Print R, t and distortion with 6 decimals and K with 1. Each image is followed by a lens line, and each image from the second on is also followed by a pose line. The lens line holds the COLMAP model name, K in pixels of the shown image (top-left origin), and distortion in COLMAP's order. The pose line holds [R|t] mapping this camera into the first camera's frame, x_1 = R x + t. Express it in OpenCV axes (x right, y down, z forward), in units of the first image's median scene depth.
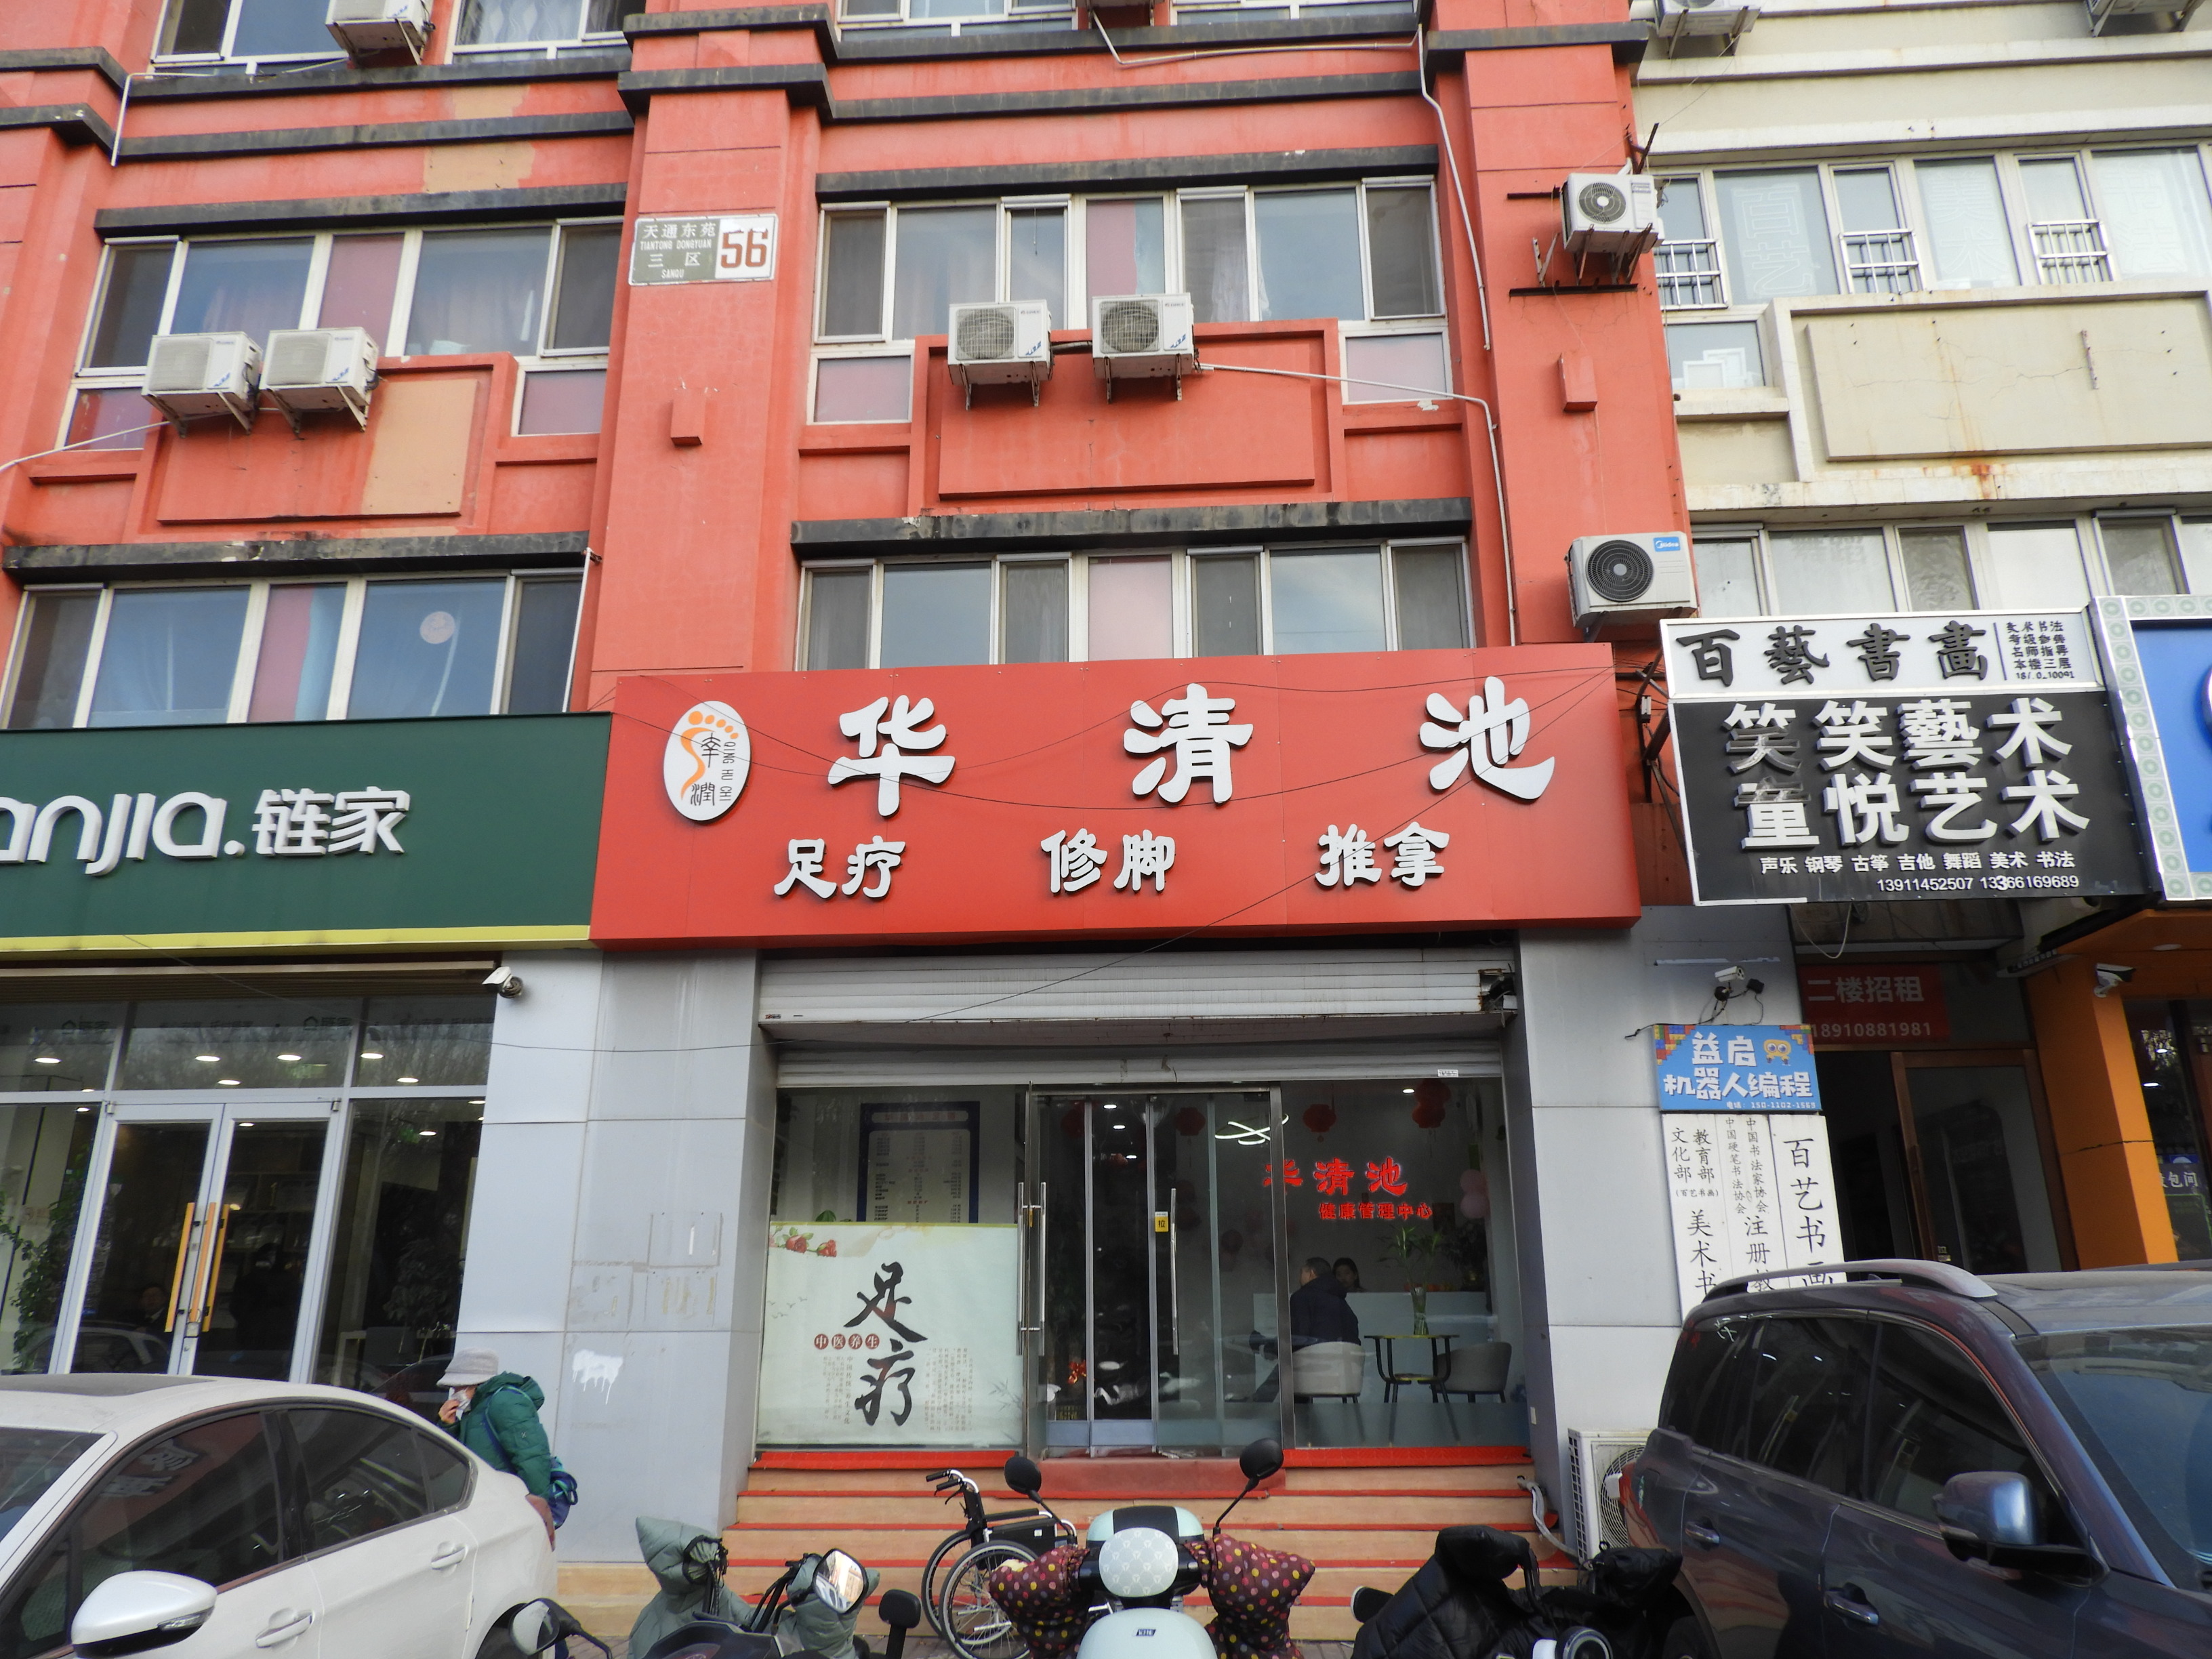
lens RADIAL K [[1547.1, 0, 1114.8], [0, 1547.1, 842.5], [0, 0, 1]] dist [0.004450, -0.004617]
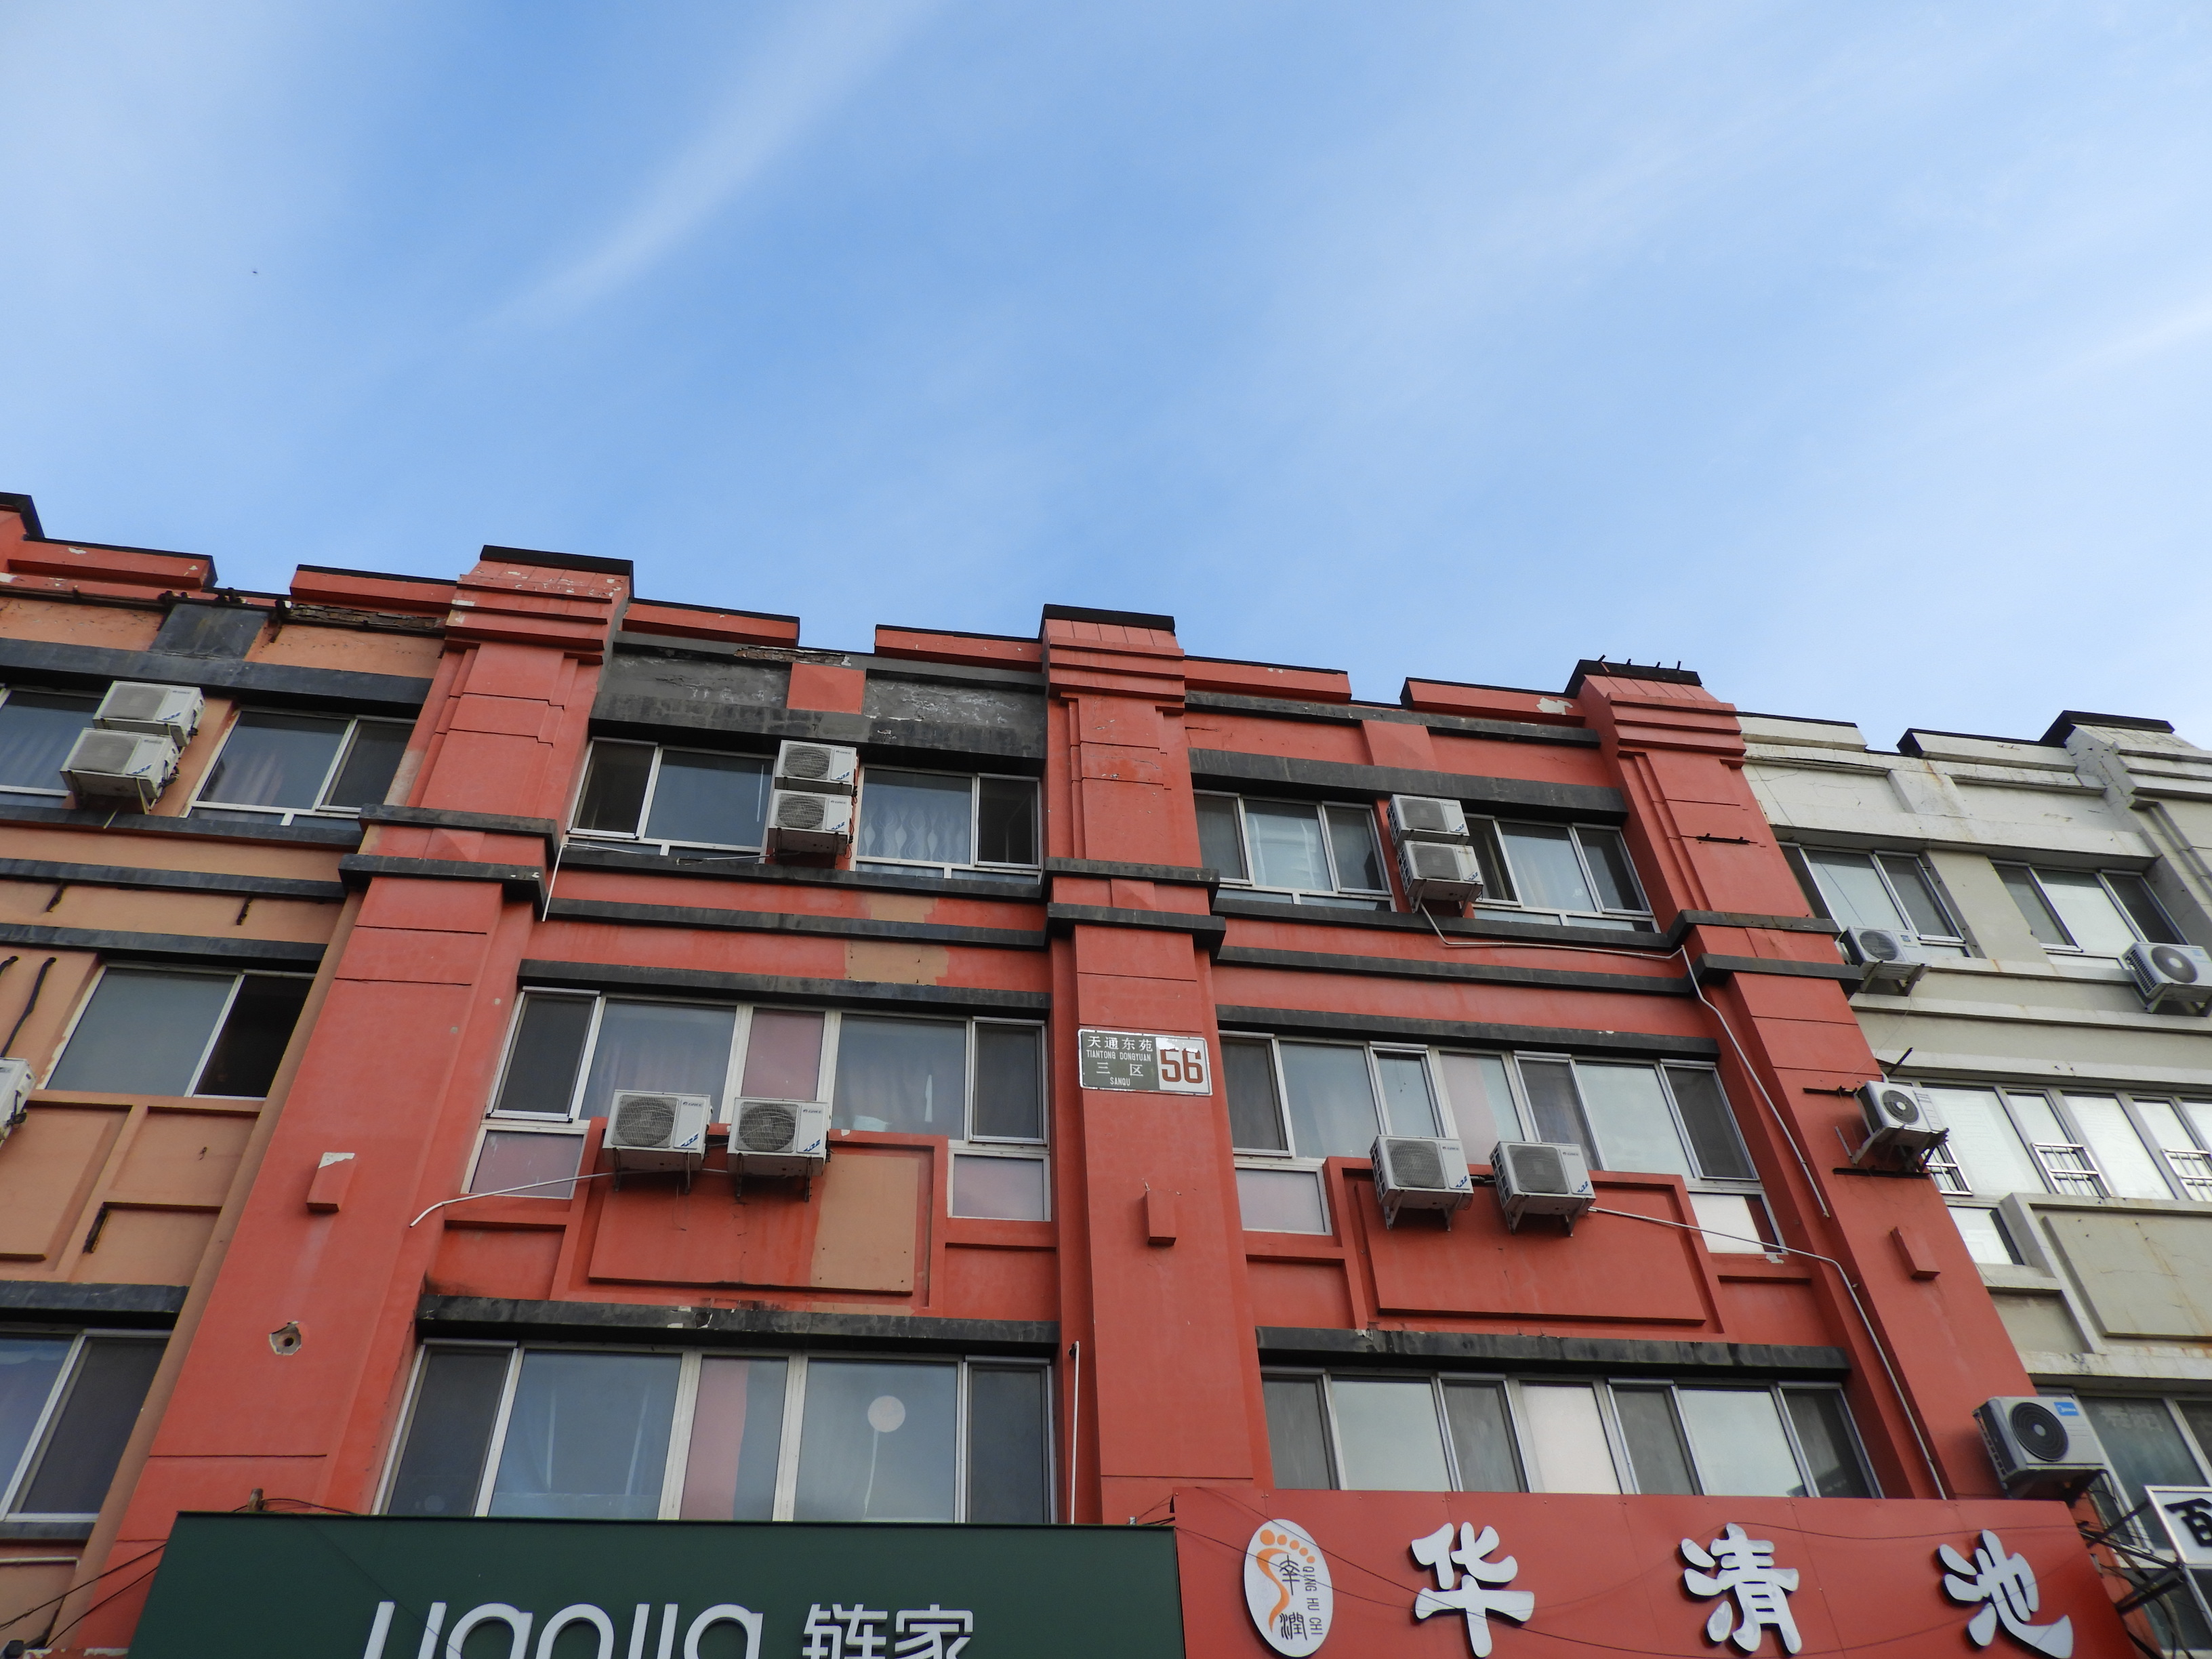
lens RADIAL K [[1574.9, 0, 1106.6], [0, 1574.9, 835.1], [0, 0, 1]] dist [0.012692, -0.006222]
pose [[0.972838, 0.127994, 0.192882, -0.560450], [-0.025446, 0.887312, -0.460467, -0.011025], [-0.230084, 0.443052, 0.866468, -0.037118]]
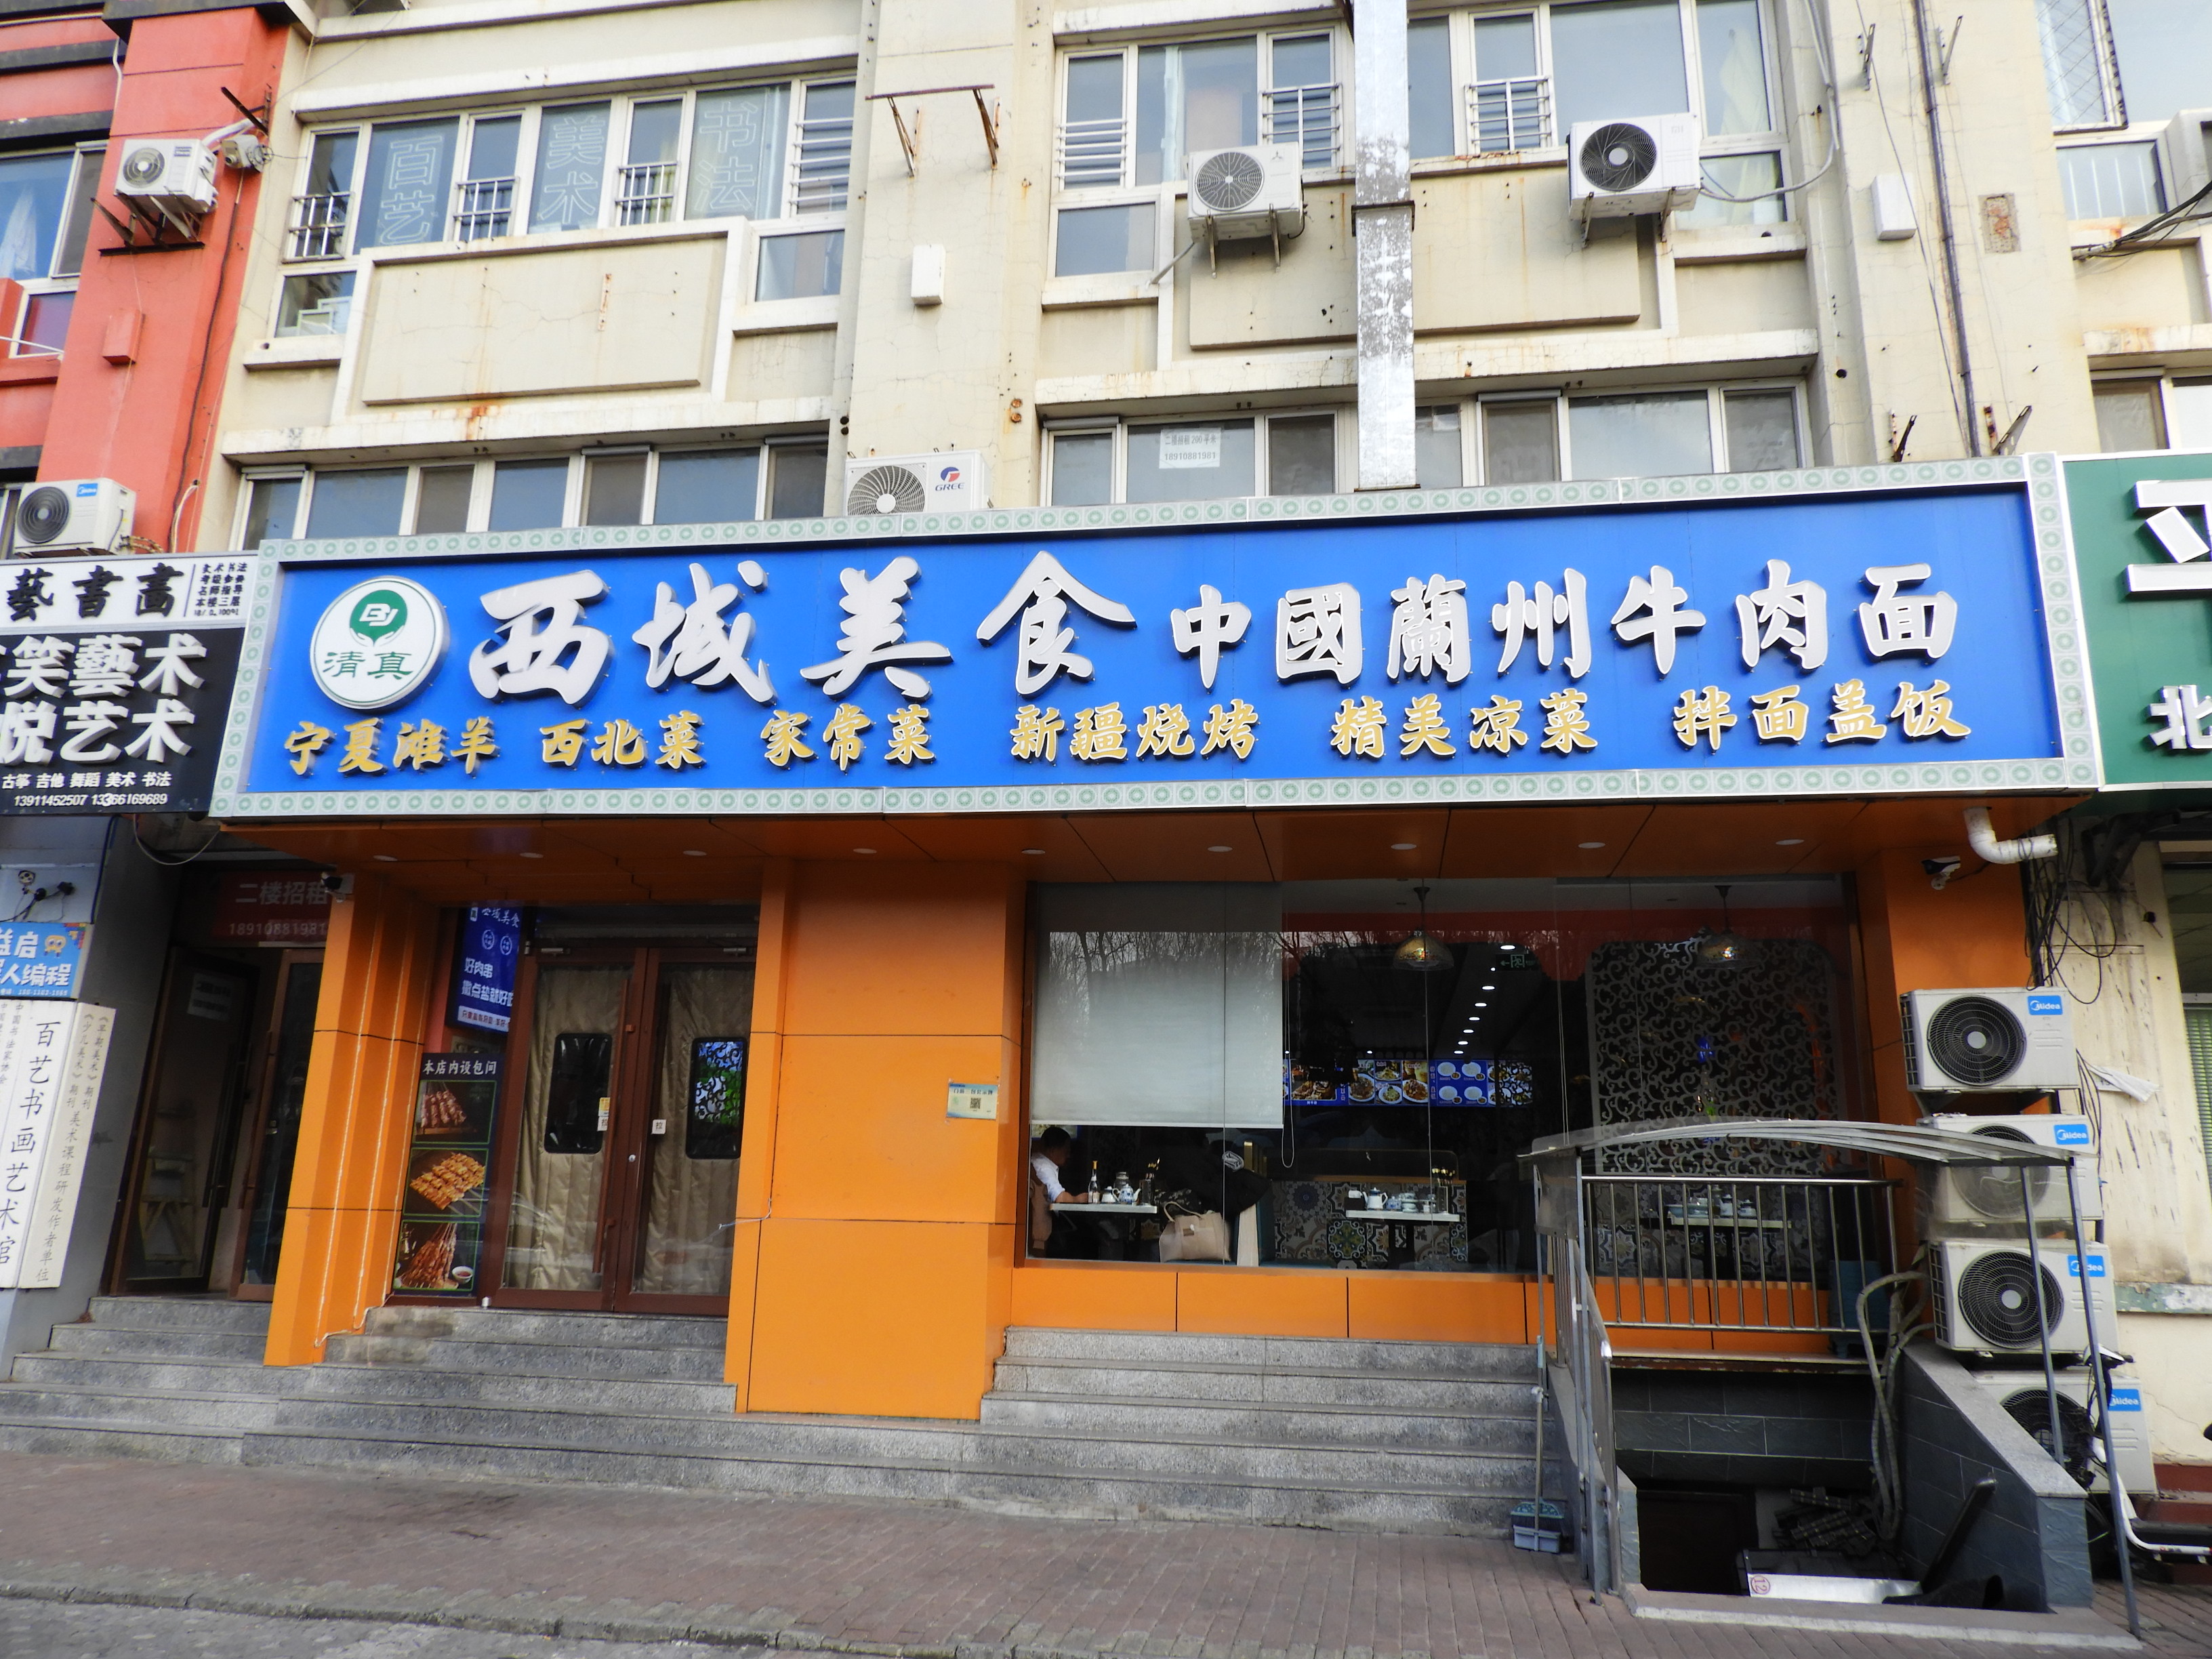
lens RADIAL K [[1541.1, 0, 1106.0], [0, 1541.1, 829.5], [0, 0, 1]] dist [0.015253, -0.004626]
pose [[0.993285, 0.010157, -0.115247, 1.100544], [-0.003170, 0.998154, 0.060649, -0.017858], [0.115651, -0.059877, 0.991484, -0.027977]]
